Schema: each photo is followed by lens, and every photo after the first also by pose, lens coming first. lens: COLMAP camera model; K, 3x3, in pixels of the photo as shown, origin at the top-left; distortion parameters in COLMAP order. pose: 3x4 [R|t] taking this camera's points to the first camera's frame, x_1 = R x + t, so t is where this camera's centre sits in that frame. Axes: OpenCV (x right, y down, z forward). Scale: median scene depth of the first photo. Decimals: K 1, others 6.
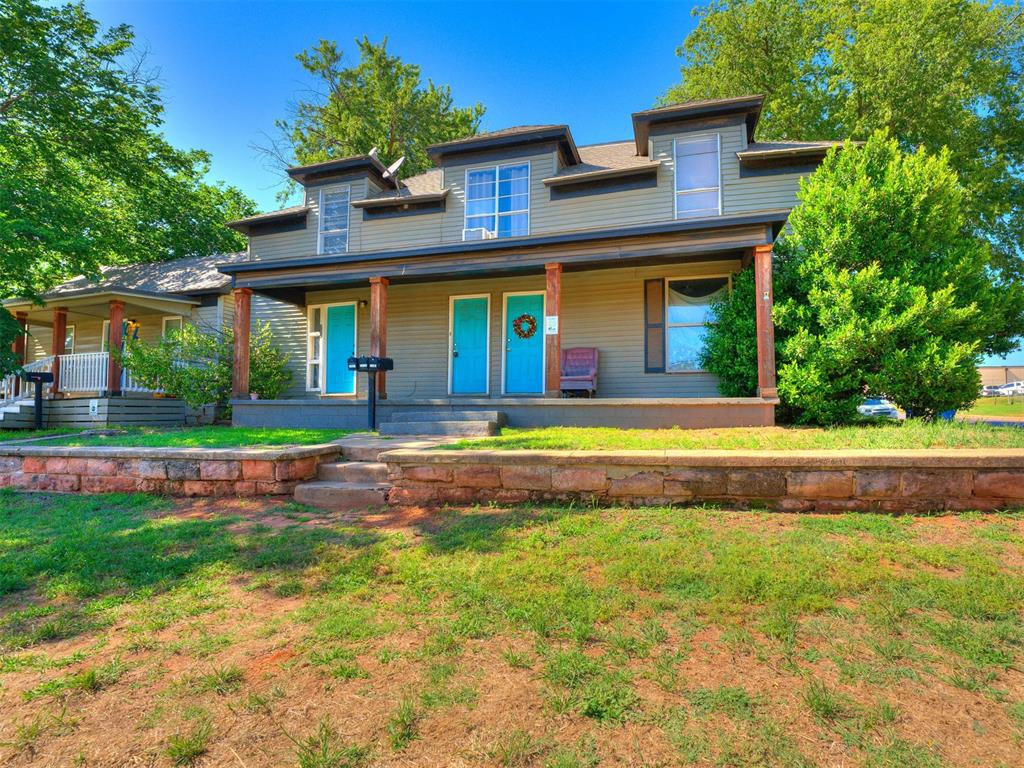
lens RADIAL K [[475.5, 0, 526.2], [0, 475.5, 398.0], [0, 0, 1]] dist [-0.026141, 0.000681]
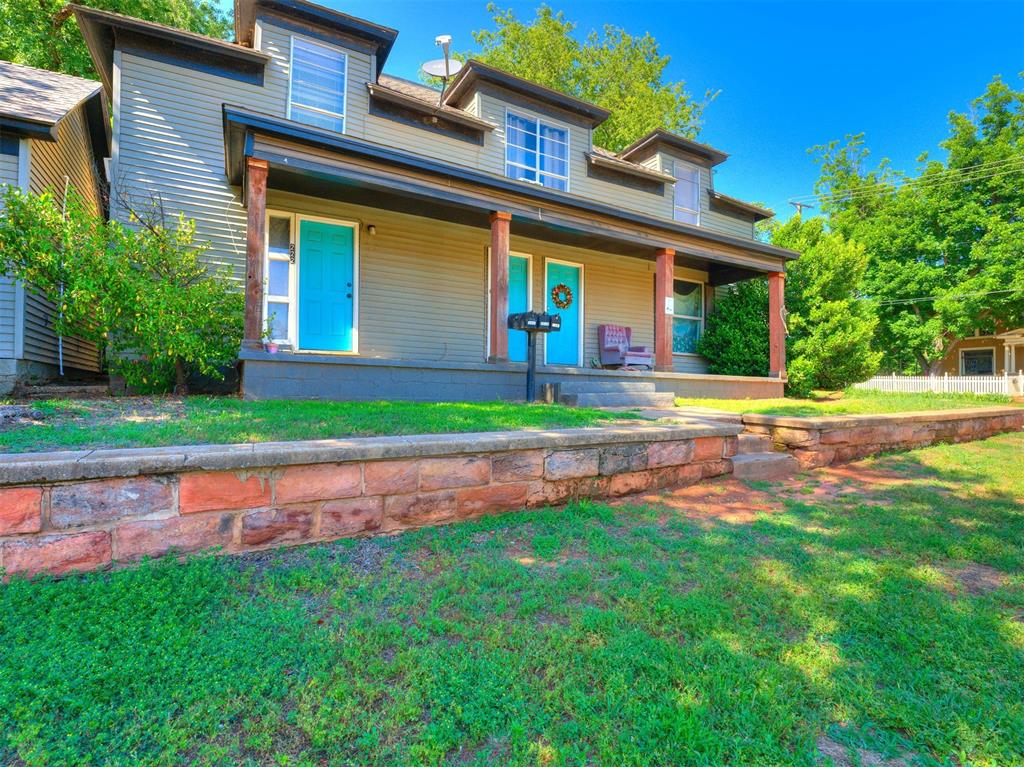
lens RADIAL K [[498.1, 0, 506.7], [0, 498.1, 380.7], [0, 0, 1]] dist [-0.026161, 0.000281]
pose [[0.722129, 0.025665, 0.691282, -0.949526], [-0.038767, 0.999243, 0.003398, 0.028421], [-0.690671, -0.029253, 0.722577, 0.405406]]
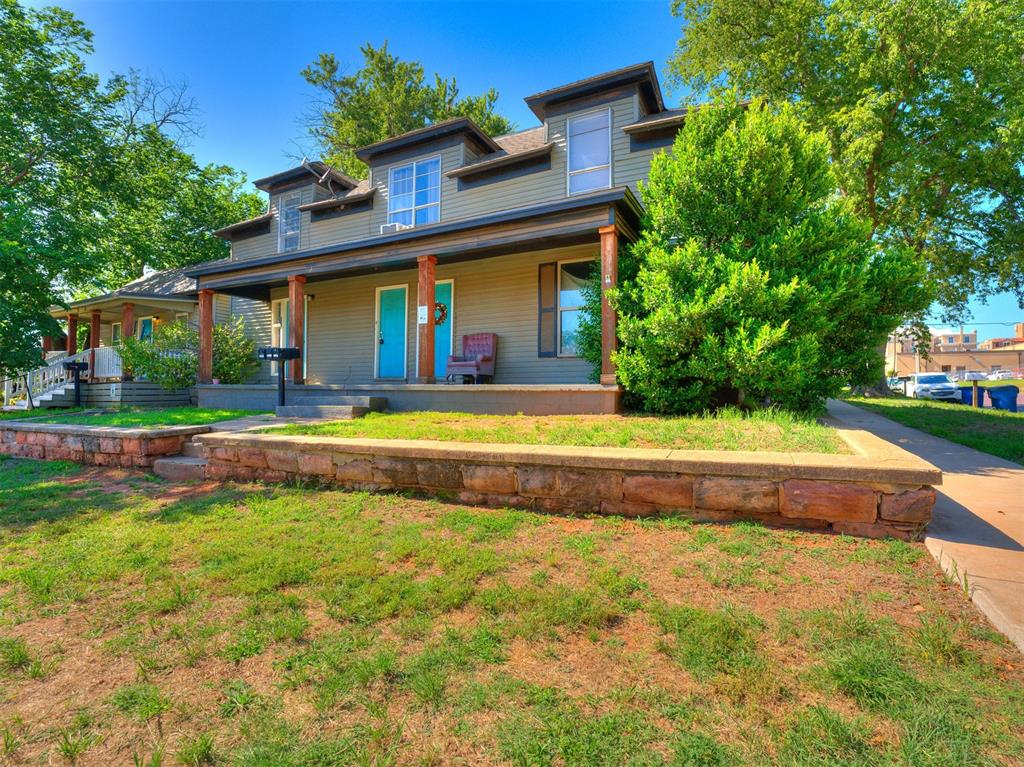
lens RADIAL K [[467.8, 0, 488.4], [0, 467.8, 382.2], [0, 0, 1]] dist [-0.025496, 0.000882]
pose [[0.978467, -0.002376, -0.206392, 0.389552], [0.005614, 0.999870, 0.015102, -0.017755], [0.206329, -0.015936, 0.978353, 0.012432]]
